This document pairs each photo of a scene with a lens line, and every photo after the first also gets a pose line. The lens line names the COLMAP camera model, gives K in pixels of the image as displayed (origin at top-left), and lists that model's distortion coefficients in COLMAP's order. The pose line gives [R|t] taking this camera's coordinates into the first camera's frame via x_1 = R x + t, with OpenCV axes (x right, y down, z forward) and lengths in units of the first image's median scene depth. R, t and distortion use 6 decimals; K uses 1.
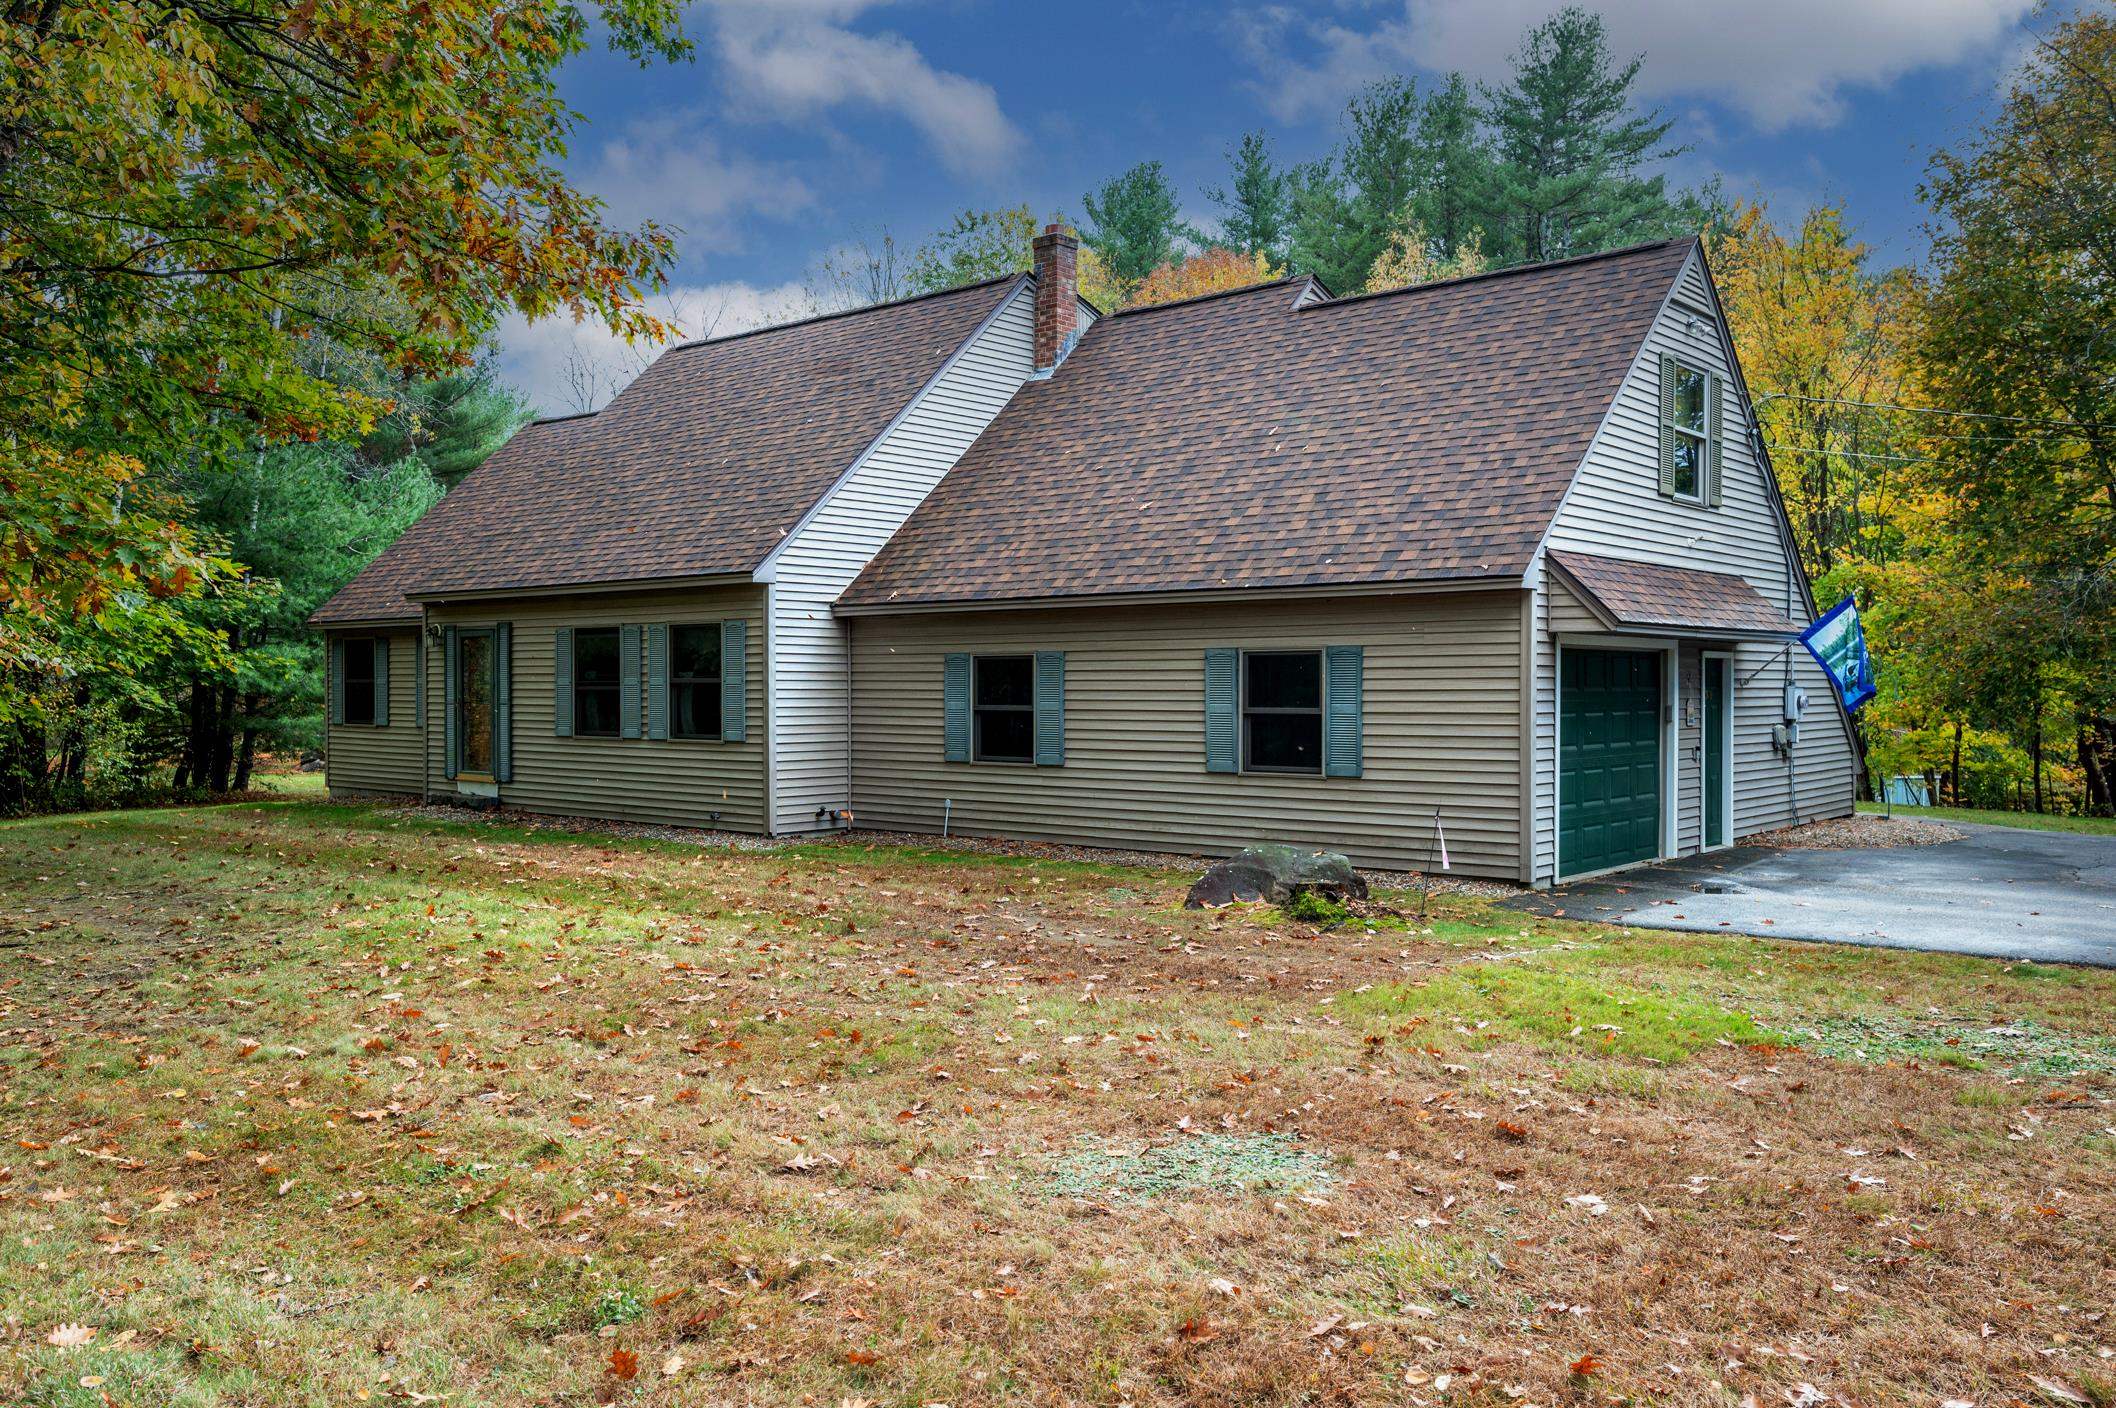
lens RADIAL K [[1650.6, 0, 1058.0], [0, 1650.6, 704.0], [0, 0, 1]] dist [0.001795, 0.001759]
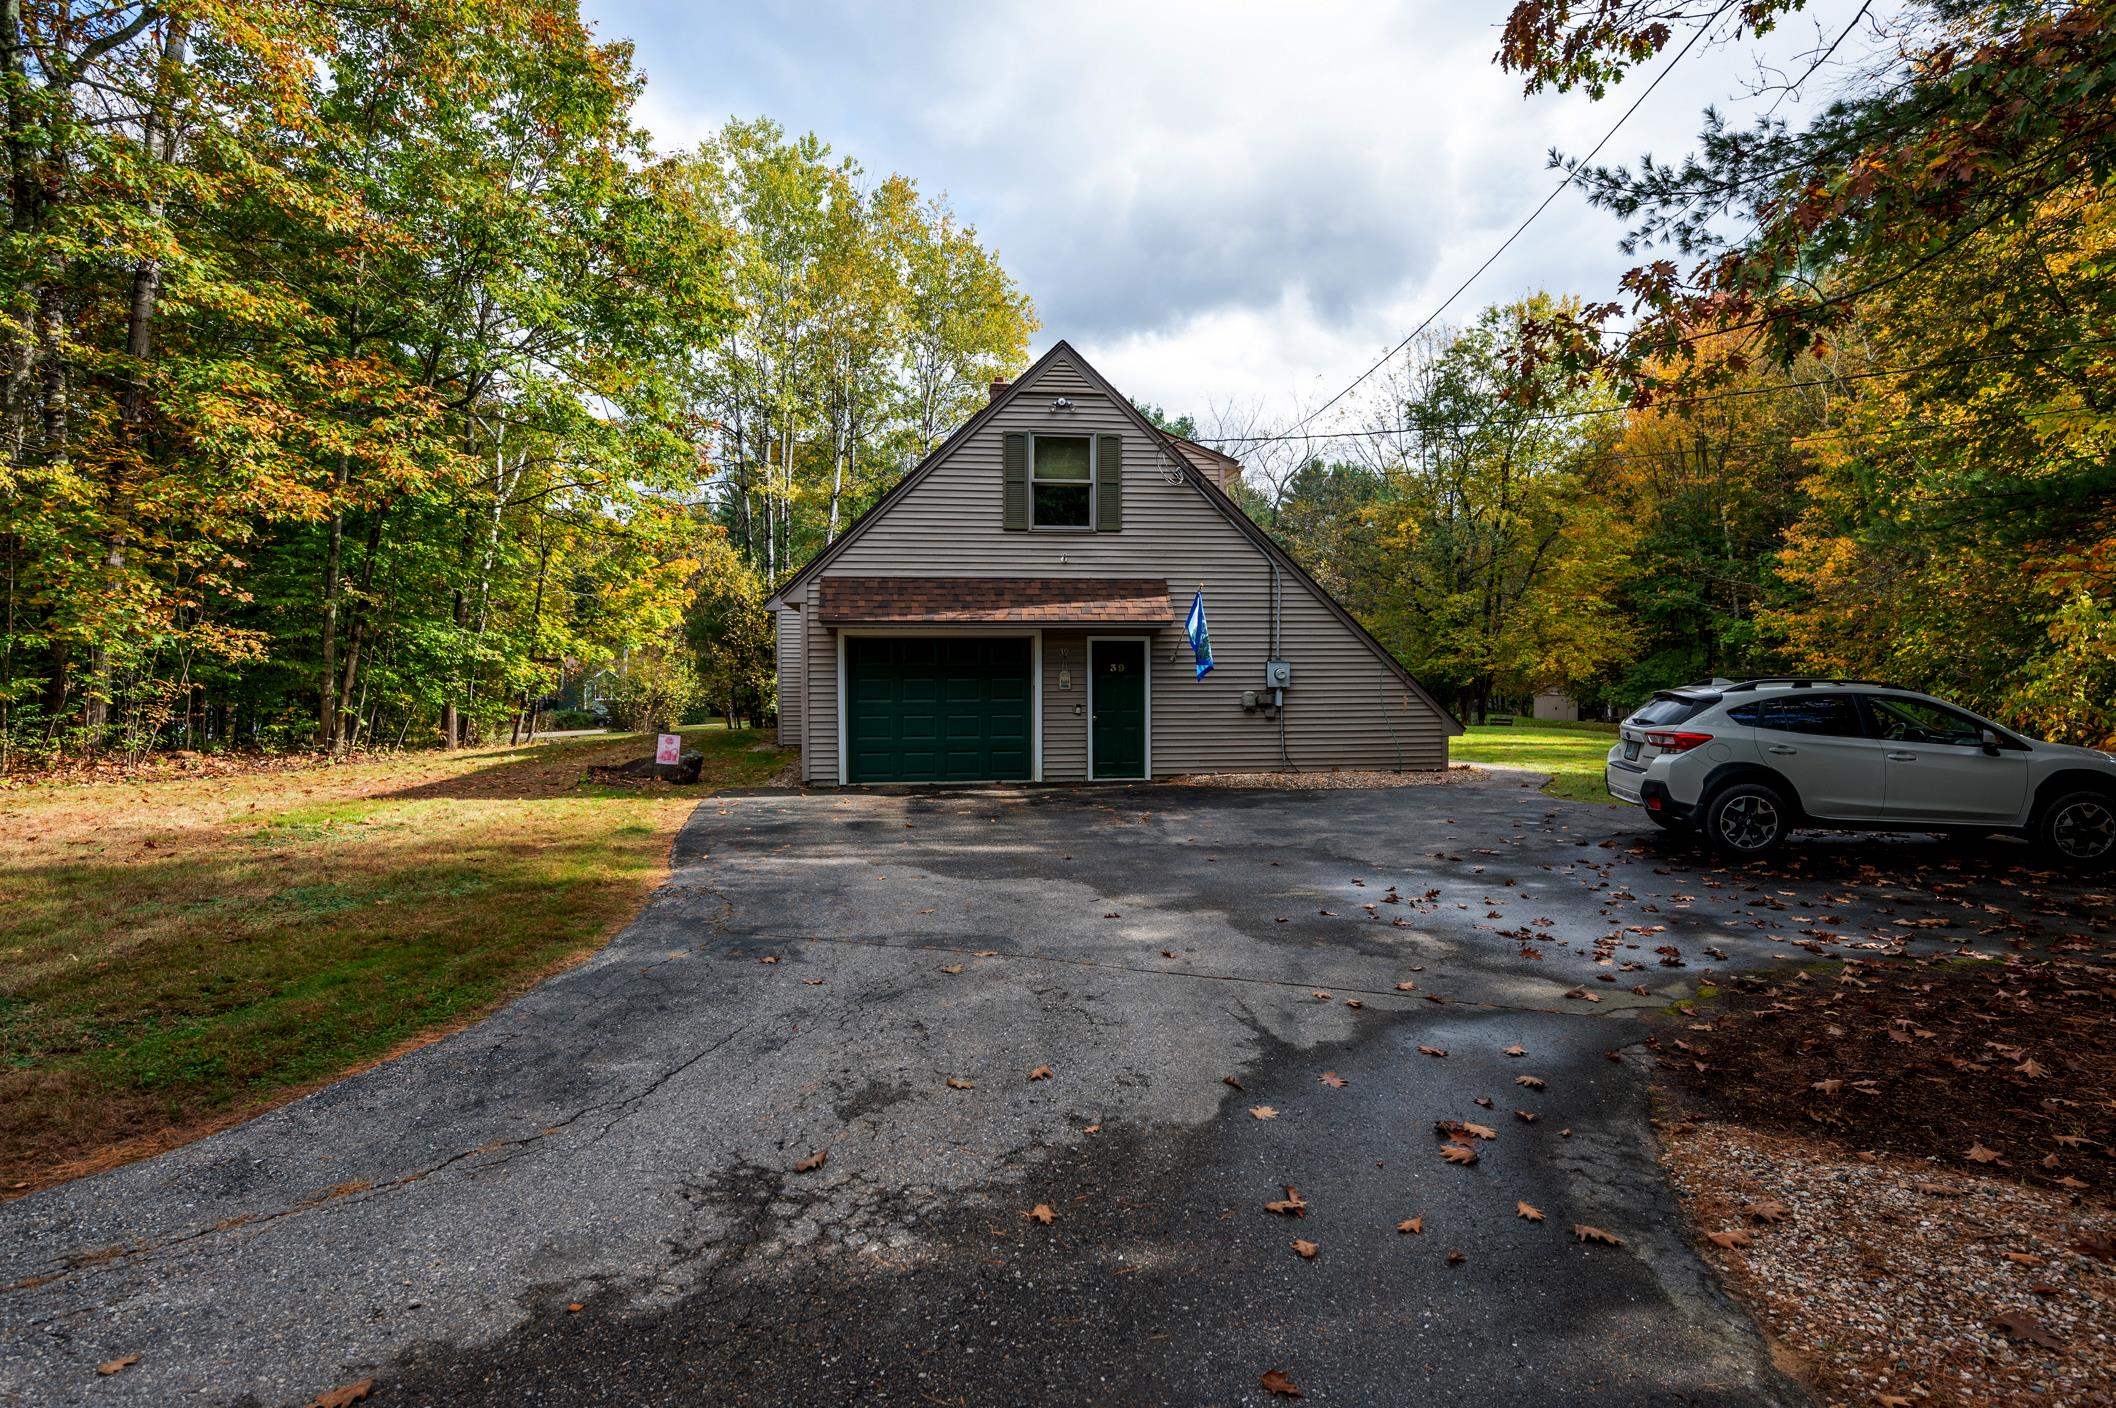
lens RADIAL K [[1144.9, 0, 1056.0], [0, 1144.9, 742.9], [0, 0, 1]] dist [-0.014314, -0.000437]
pose [[0.743804, 0.038480, -0.667289, 0.945548], [-0.004636, 0.998614, 0.052418, 0.006623], [0.668382, -0.035895, 0.742952, 0.240316]]
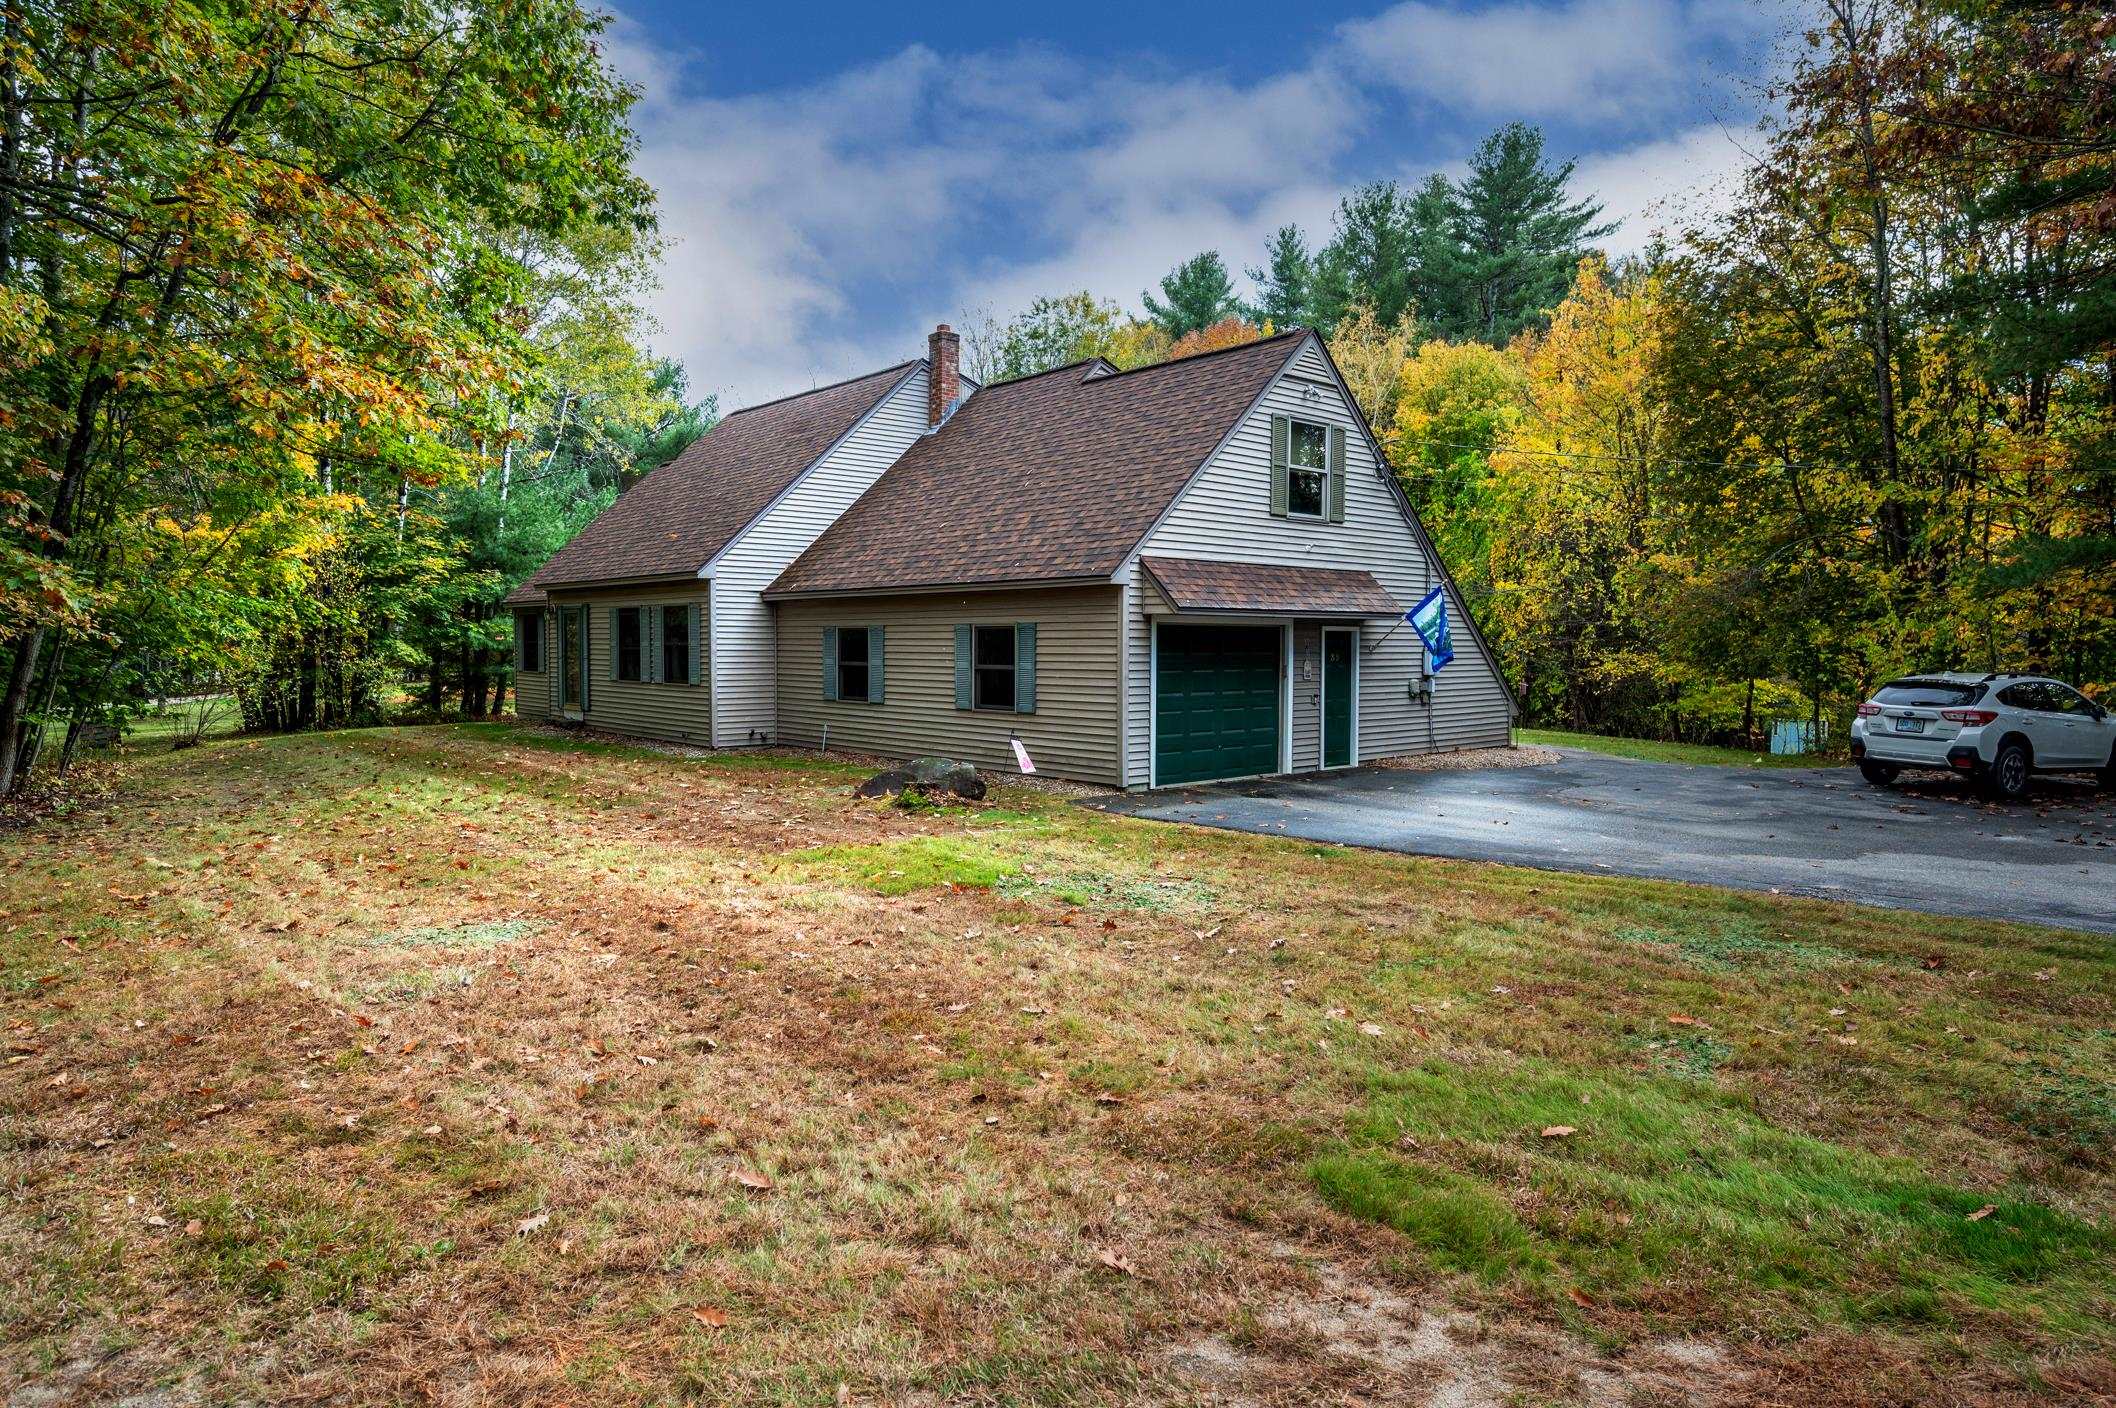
lens RADIAL K [[1233.1, 0, 1042.1], [0, 1233.1, 700.0], [0, 0, 1]] dist [-0.018462, -0.000680]
pose [[0.990079, 0.009948, -0.140159, 0.280303], [-0.005054, 0.999367, 0.035228, -0.004865], [0.140421, -0.034170, 0.989502, -0.061158]]
